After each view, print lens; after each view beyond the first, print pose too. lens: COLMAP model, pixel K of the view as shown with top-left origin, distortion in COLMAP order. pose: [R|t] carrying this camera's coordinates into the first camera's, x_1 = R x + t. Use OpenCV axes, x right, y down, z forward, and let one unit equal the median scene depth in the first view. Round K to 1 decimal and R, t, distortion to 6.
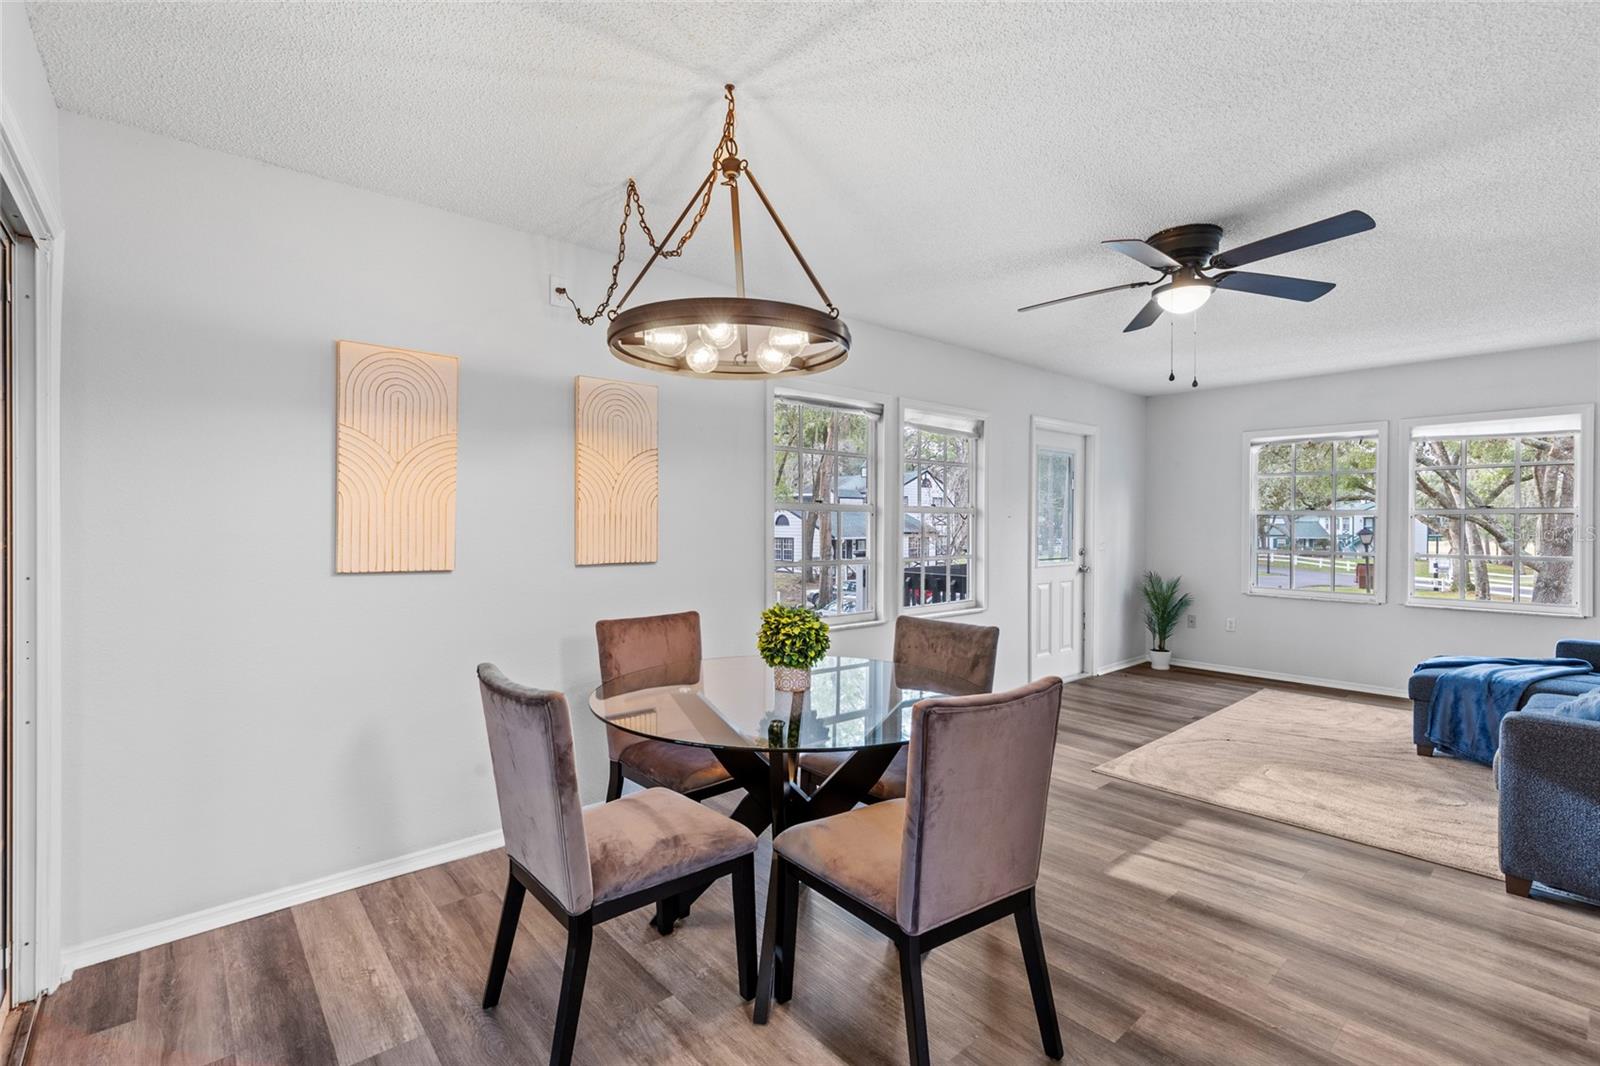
lens RADIAL K [[722.0, 0, 797.2], [0, 722.0, 527.3], [0, 0, 1]] dist [0.006249, -0.000038]
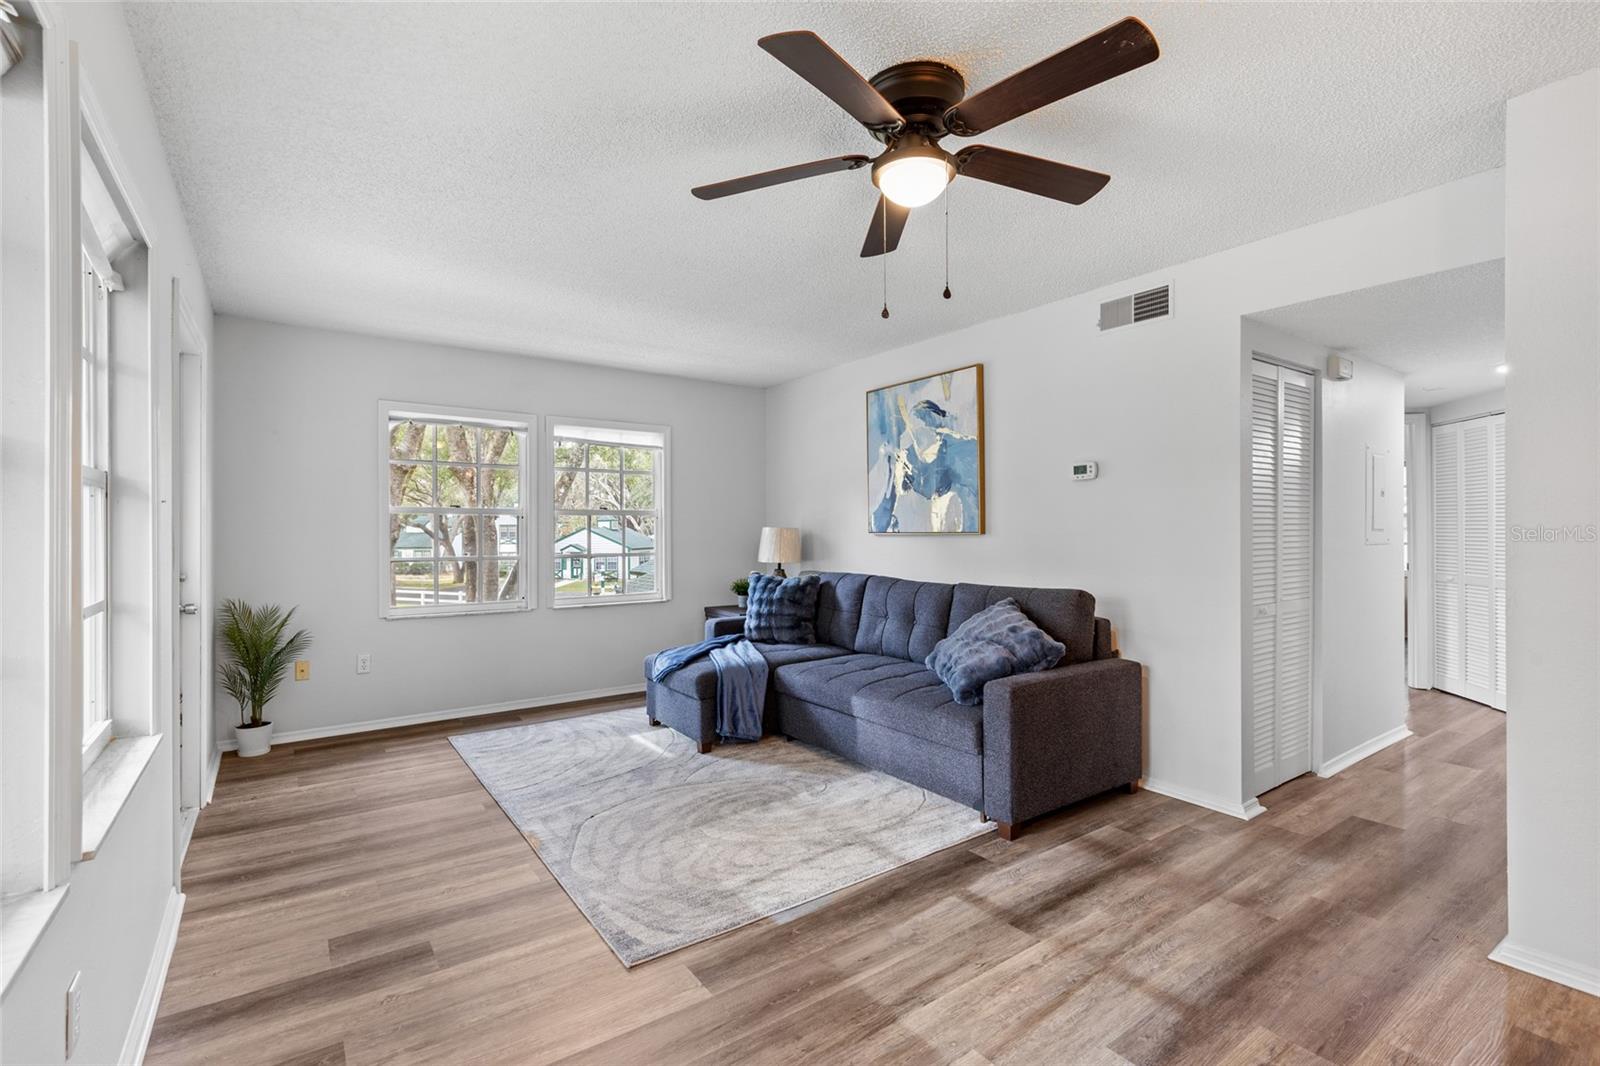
lens RADIAL K [[722.0, 0, 795.5], [0, 722.0, 533.5], [0, 0, 1]] dist [0.006249, -0.000038]
pose [[0.102711, -0.002731, 0.994708, -0.118767], [0.003280, 0.999992, 0.002406, 0.008946], [-0.994706, 0.003015, 0.102719, 0.805127]]
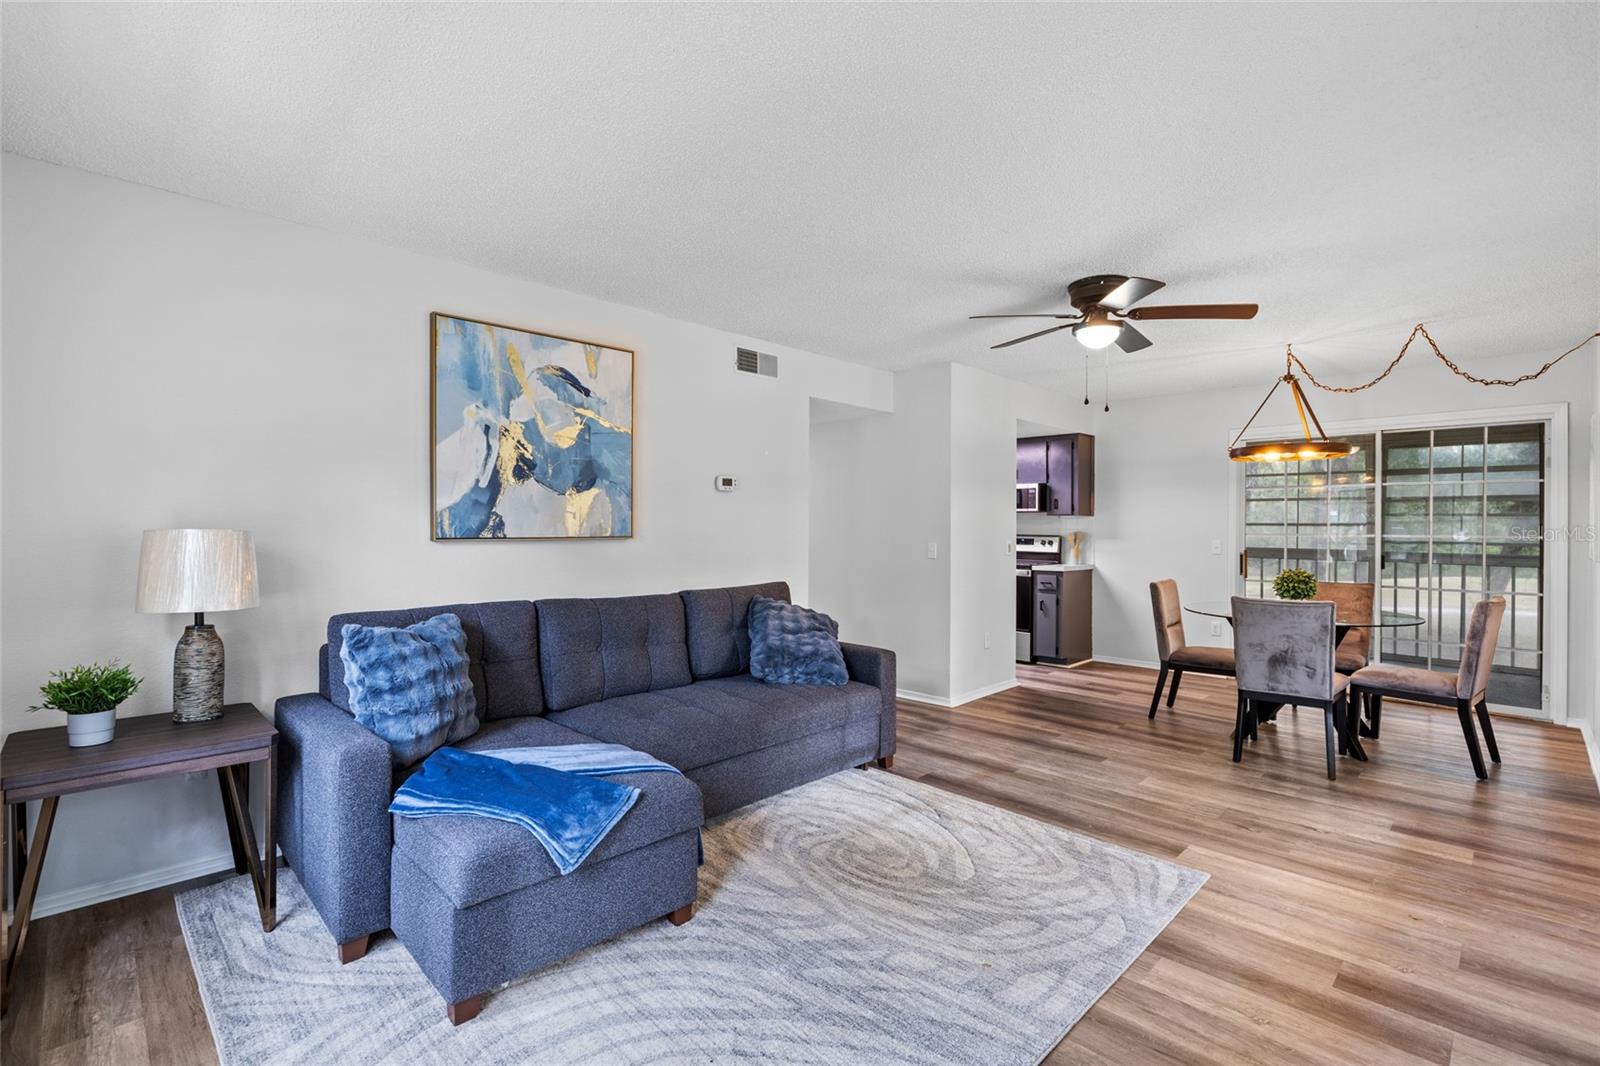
lens RADIAL K [[722.0, 0, 797.4], [0, 722.0, 532.5], [0, 0, 1]] dist [0.006249, -0.000038]
pose [[-0.997982, -0.000324, -0.063504, 0.839735], [-0.000862, 0.999964, 0.008455, -0.003583], [0.063499, 0.008493, -0.997946, 1.649774]]
